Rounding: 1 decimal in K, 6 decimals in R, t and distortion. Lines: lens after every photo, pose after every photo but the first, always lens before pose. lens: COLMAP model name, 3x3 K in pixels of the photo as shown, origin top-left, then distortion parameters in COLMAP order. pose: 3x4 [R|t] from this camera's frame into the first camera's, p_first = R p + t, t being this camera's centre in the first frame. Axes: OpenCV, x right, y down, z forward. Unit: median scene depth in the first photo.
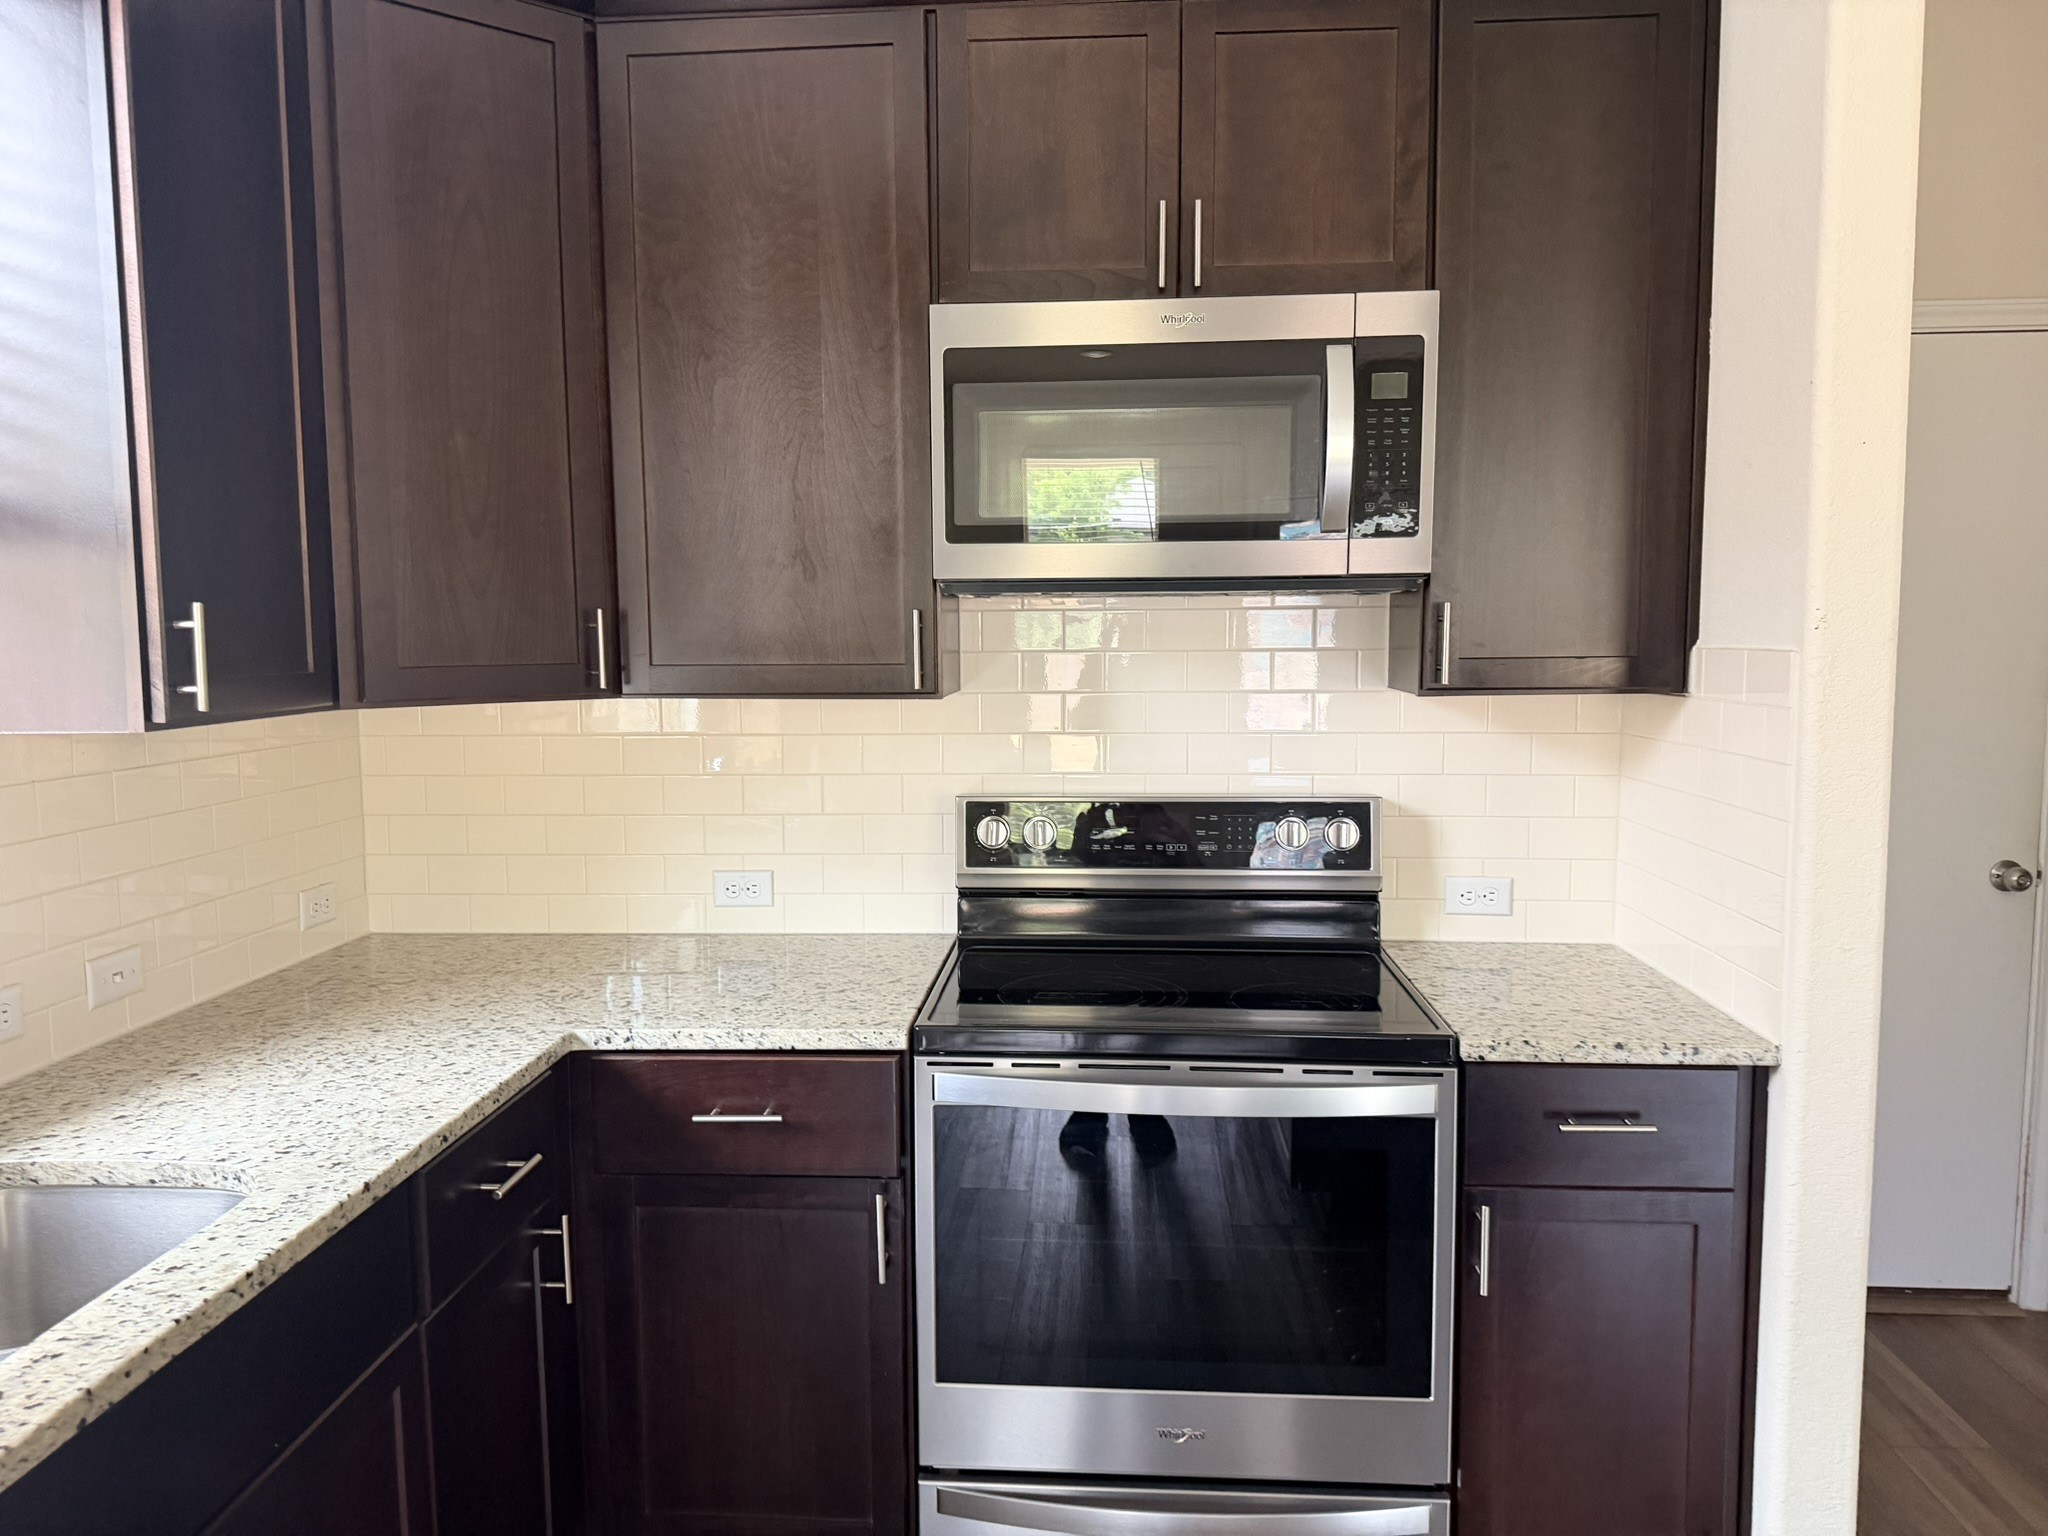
lens RADIAL K [[1442.6, 0, 1012.3], [0, 1442.6, 757.1], [0, 0, 1]] dist [0.055771, -0.067162]
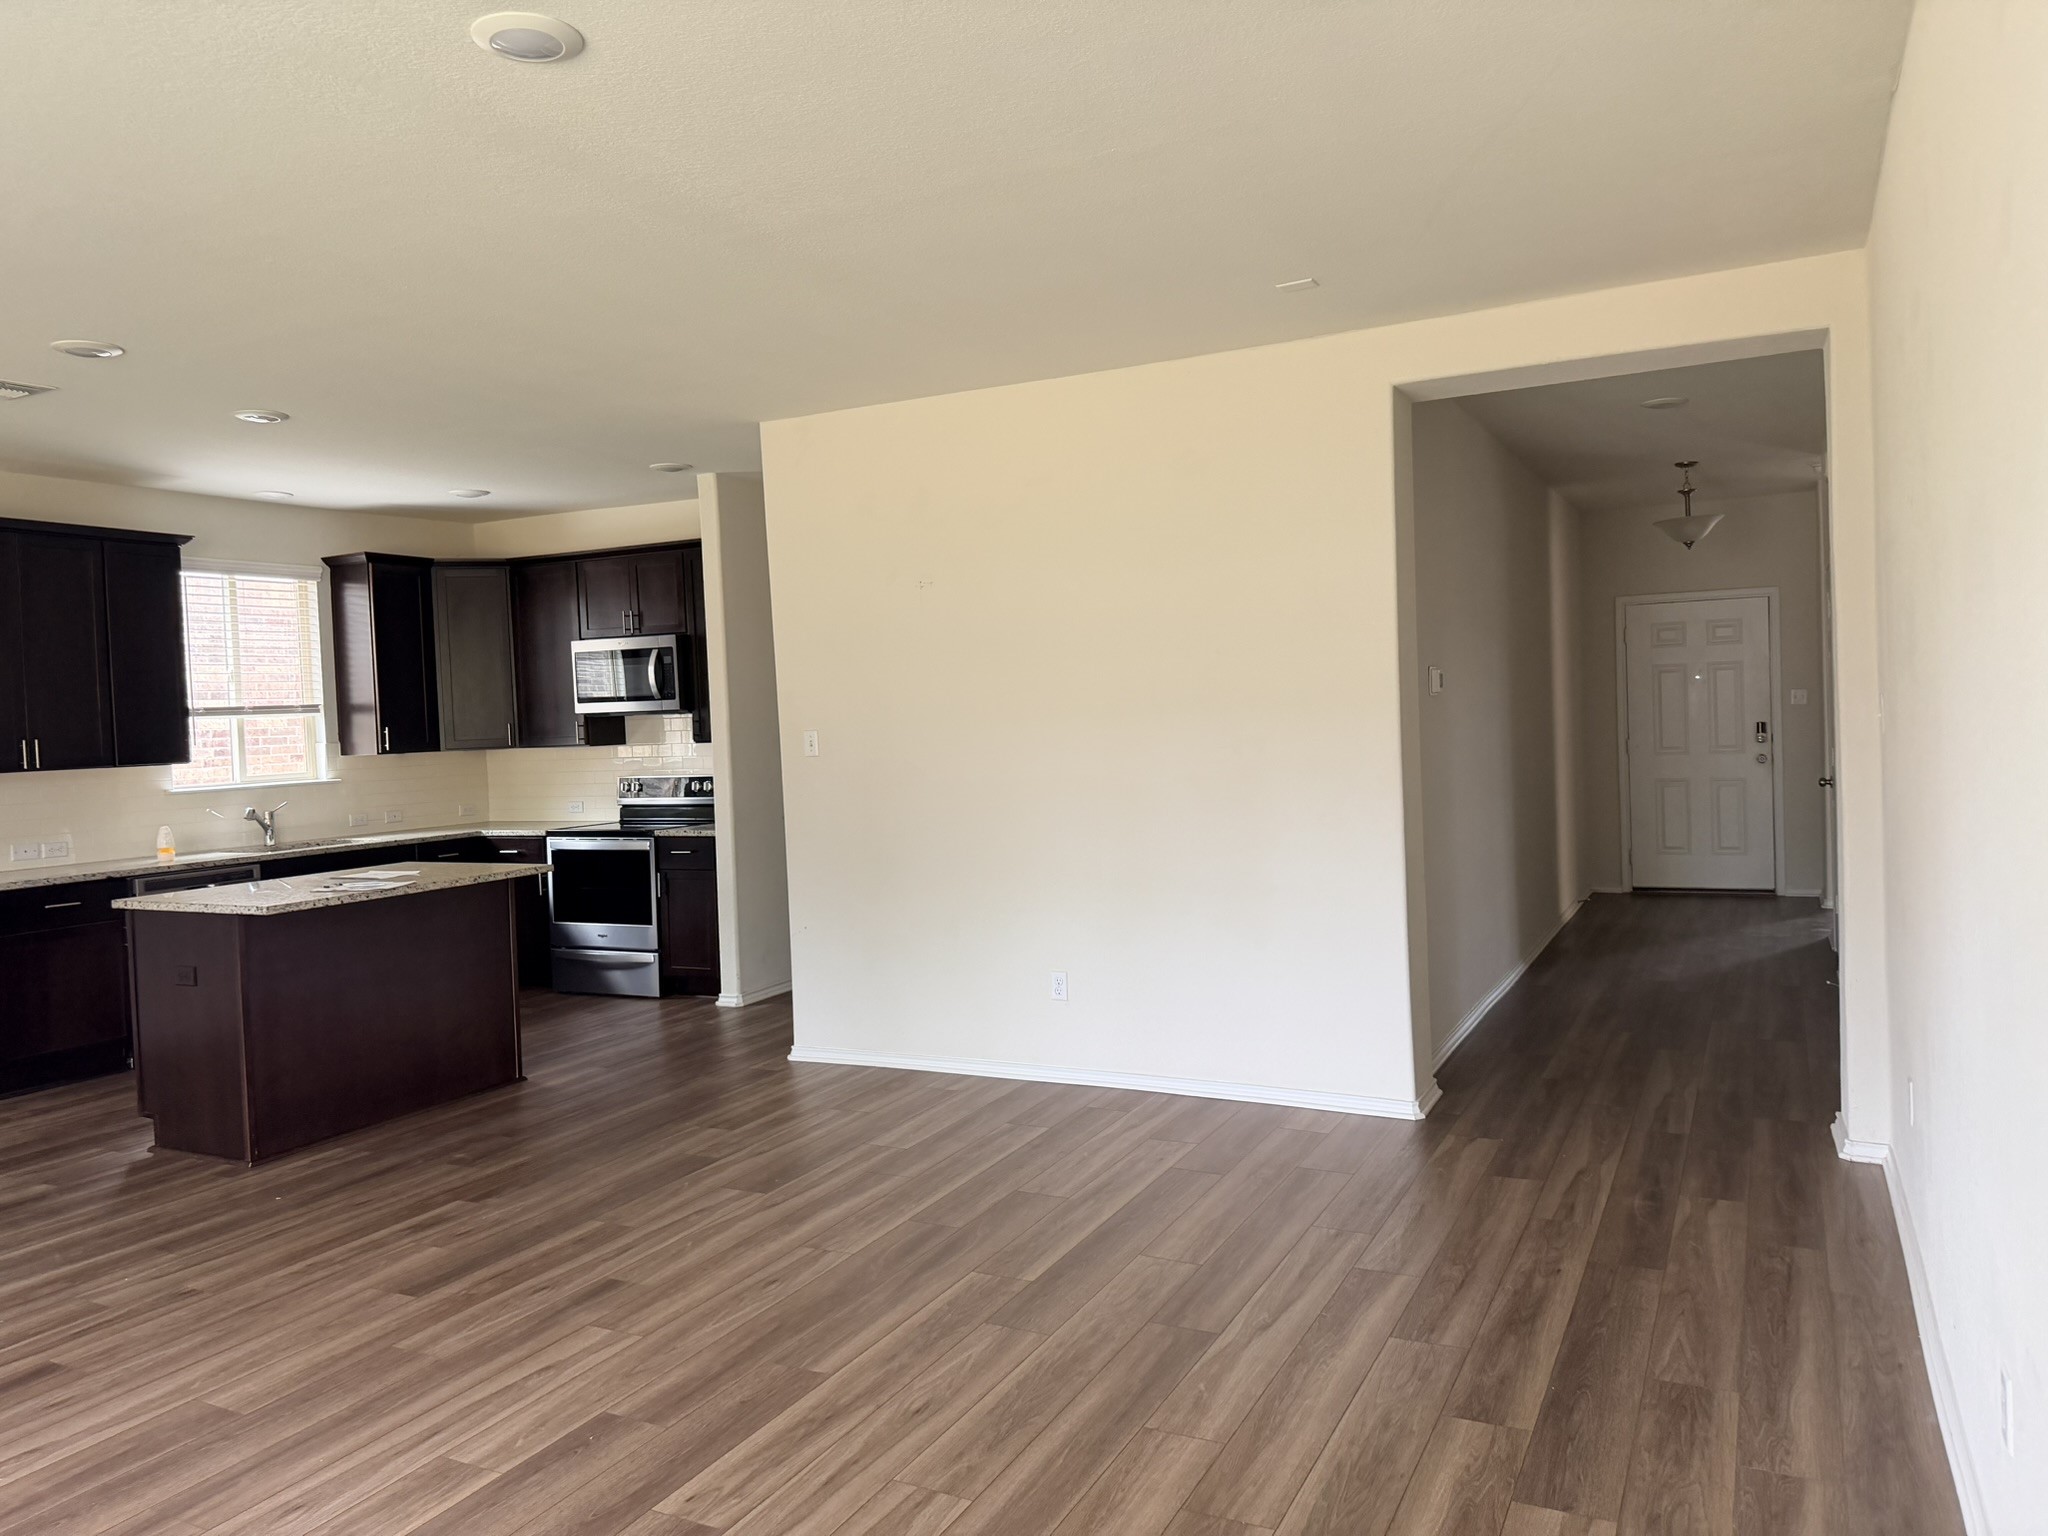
lens RADIAL K [[1442.6, 0, 1030.1], [0, 1442.6, 775.8], [0, 0, 1]] dist [0.055771, -0.067162]
pose [[0.919994, -0.008170, -0.391847, 2.553249], [-0.006550, 0.999323, -0.036216, 0.167460], [0.391877, 0.035885, 0.919317, -2.011442]]
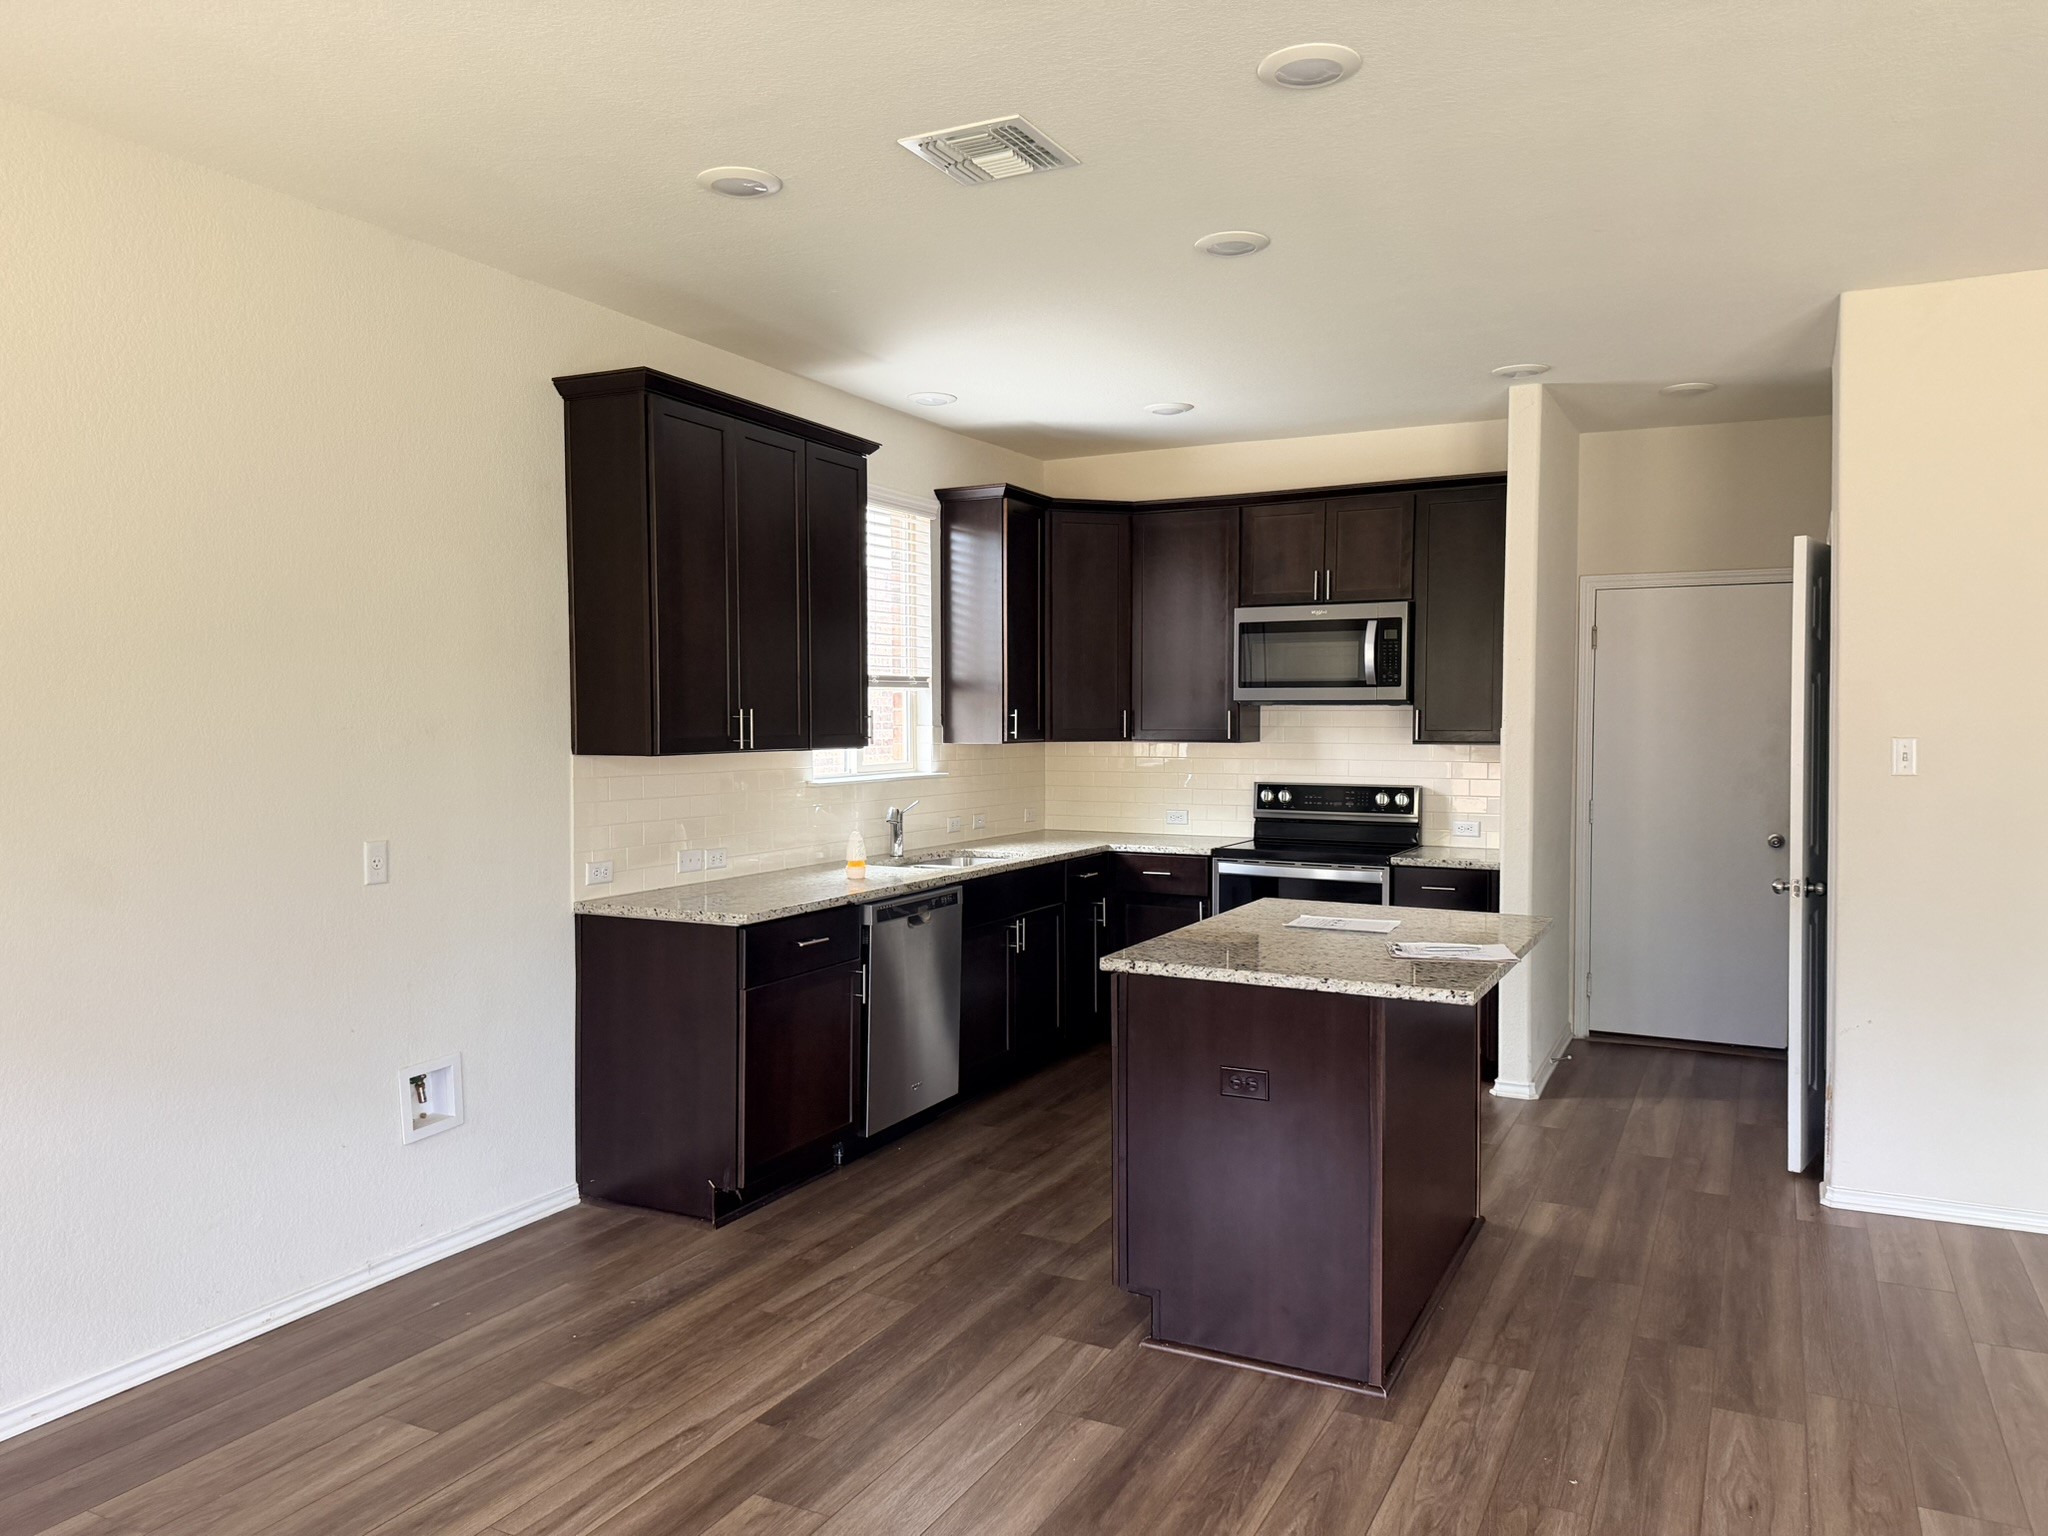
lens RADIAL K [[1442.6, 0, 1032.5], [0, 1442.6, 768.8], [0, 0, 1]] dist [0.055771, -0.067162]
pose [[0.922060, 0.023213, -0.386350, 0.717140], [-0.043499, 0.998091, -0.043848, 0.162110], [0.384594, 0.057236, 0.921310, -1.869235]]
